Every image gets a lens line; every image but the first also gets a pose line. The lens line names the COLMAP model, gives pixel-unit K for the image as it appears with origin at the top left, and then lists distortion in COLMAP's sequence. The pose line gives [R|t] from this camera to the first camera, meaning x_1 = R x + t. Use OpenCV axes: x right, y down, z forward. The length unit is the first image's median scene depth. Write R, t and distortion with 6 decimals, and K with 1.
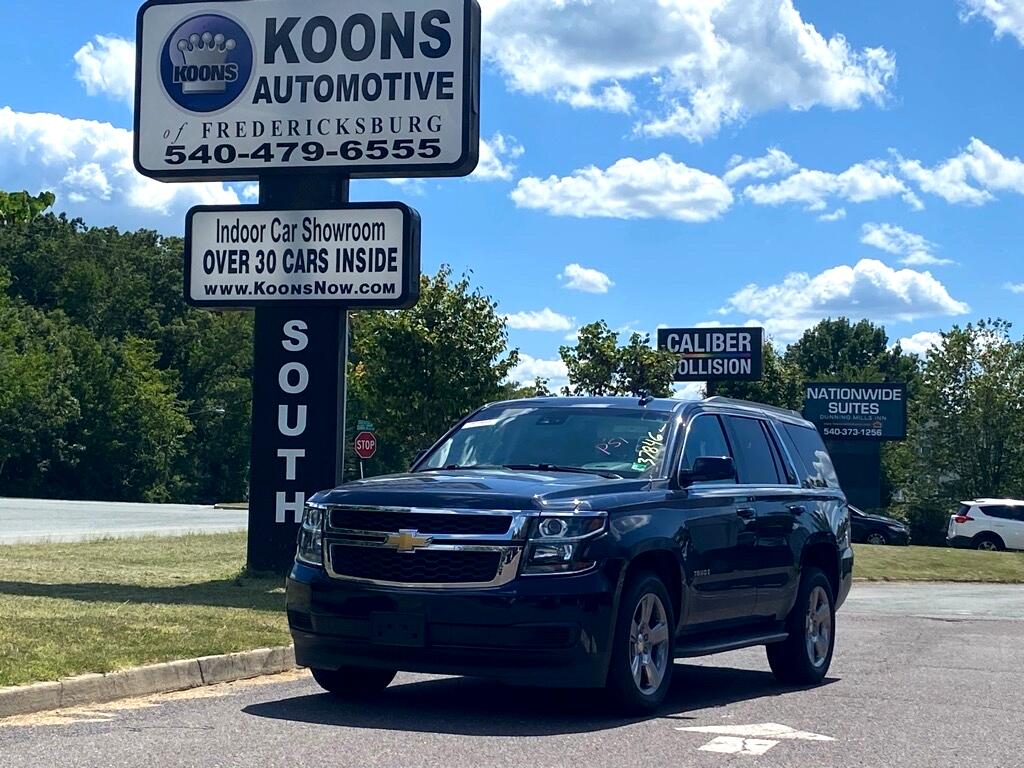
lens RADIAL K [[2227.3, 0, 531.0], [0, 2227.3, 328.7], [0, 0, 1]] dist [0.156337, -0.334257]
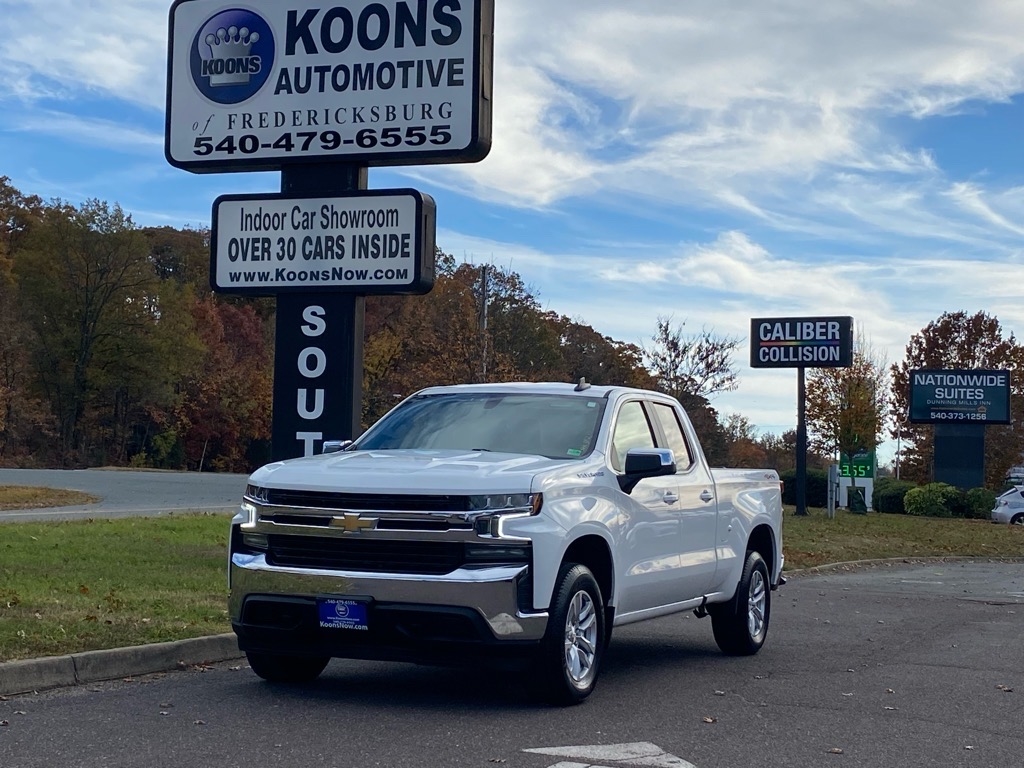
lens RADIAL K [[1931.9, 0, 491.6], [0, 1931.9, 345.2], [0, 0, 1]] dist [0.144044, -0.188820]
pose [[0.992856, -0.003159, -0.119278, 0.080469], [0.004365, 0.999942, 0.009847, 0.005804], [0.119240, -0.010298, 0.992812, 0.129095]]
